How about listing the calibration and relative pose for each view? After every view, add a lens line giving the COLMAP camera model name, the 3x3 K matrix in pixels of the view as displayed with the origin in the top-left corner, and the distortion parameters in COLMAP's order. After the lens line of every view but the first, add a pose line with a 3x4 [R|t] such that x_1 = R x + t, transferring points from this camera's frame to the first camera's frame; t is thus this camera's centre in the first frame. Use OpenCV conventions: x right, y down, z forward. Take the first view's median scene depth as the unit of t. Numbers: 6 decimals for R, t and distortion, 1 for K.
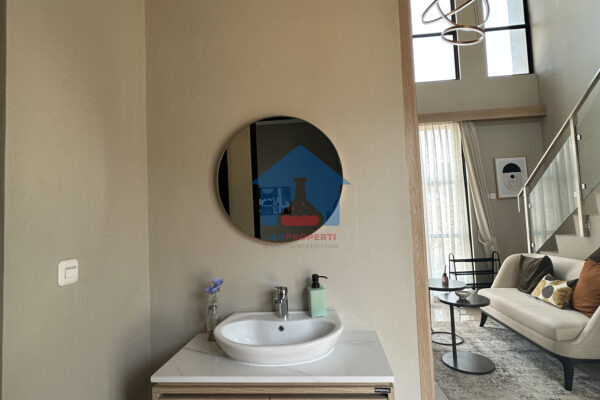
lens RADIAL K [[321.2, 0, 298.1], [0, 321.2, 197.9], [0, 0, 1]] dist [-0.002723, -0.001004]
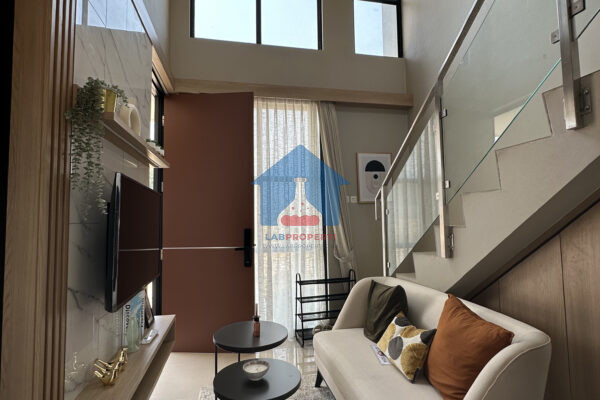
lens RADIAL K [[321.2, 0, 300.4], [0, 321.2, 198.6], [0, 0, 1]] dist [-0.002723, -0.001004]
pose [[0.953501, 0.043098, 0.298292, 0.255018], [-0.039710, 0.999060, -0.017414, 0.012151], [-0.298762, 0.004759, 0.954316, 0.288867]]
